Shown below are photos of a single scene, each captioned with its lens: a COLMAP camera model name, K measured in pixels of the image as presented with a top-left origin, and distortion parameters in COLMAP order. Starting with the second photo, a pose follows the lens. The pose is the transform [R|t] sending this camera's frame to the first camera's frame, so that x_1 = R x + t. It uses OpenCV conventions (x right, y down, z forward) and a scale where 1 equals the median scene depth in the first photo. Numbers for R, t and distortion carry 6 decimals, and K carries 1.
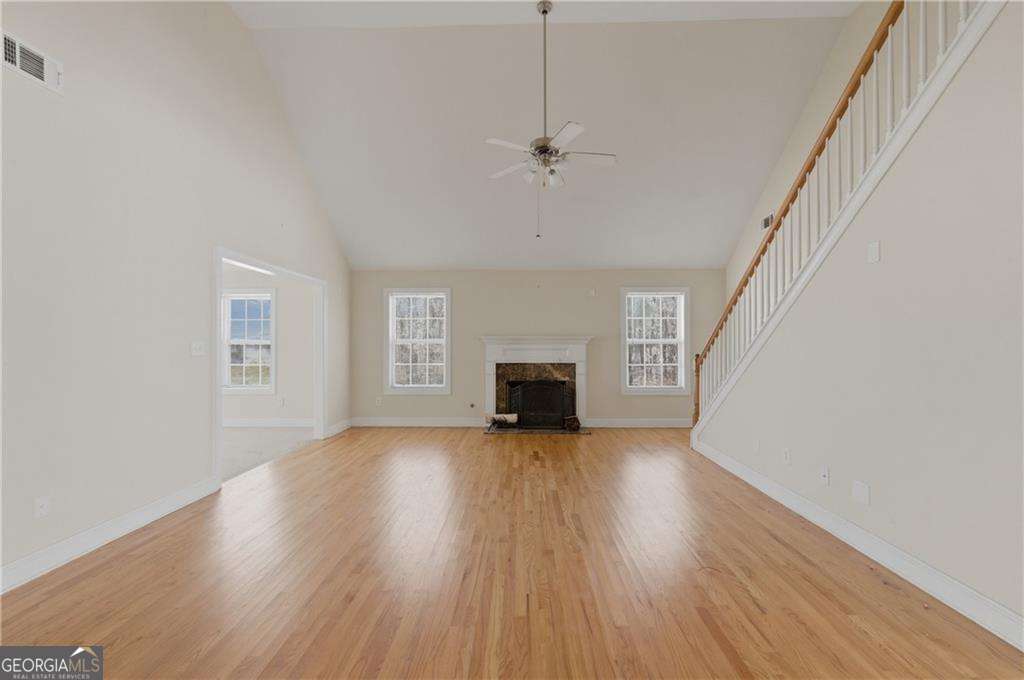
lens RADIAL K [[402.0, 0, 512.0], [0, 402.0, 340.0], [0, 0, 1]] dist [0.000715, -0.000254]
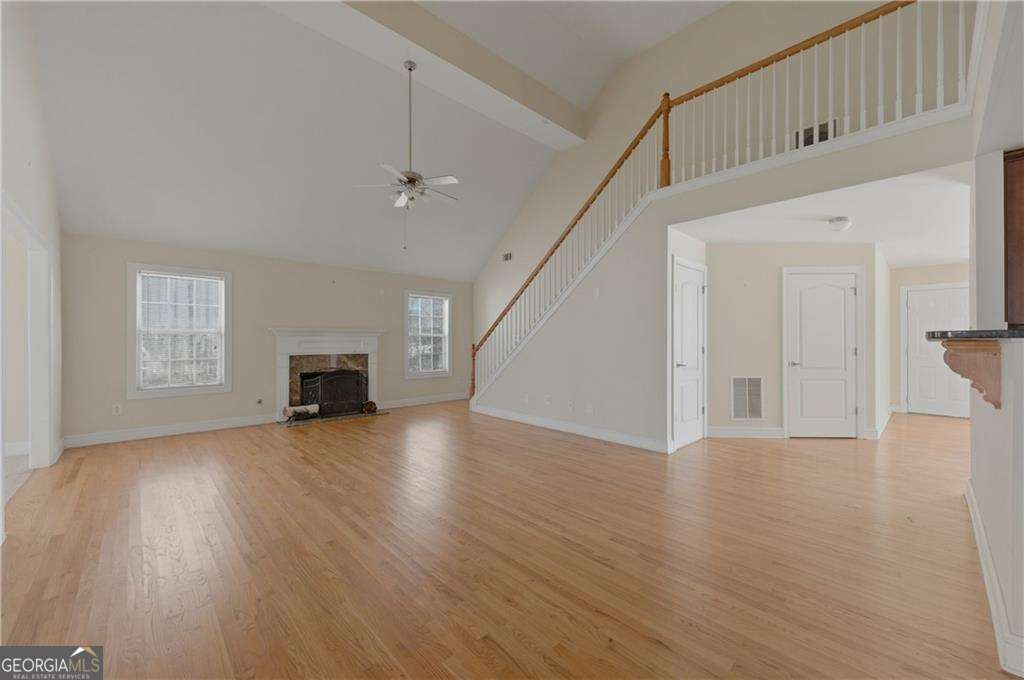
lens RADIAL K [[402.0, 0, 512.0], [0, 402.0, 340.0], [0, 0, 1]] dist [0.000715, -0.000254]
pose [[0.703179, 0.003837, 0.711002, -0.357517], [-0.016441, 0.999806, 0.010865, 0.000367], [-0.710823, -0.019329, 0.703106, -0.070487]]
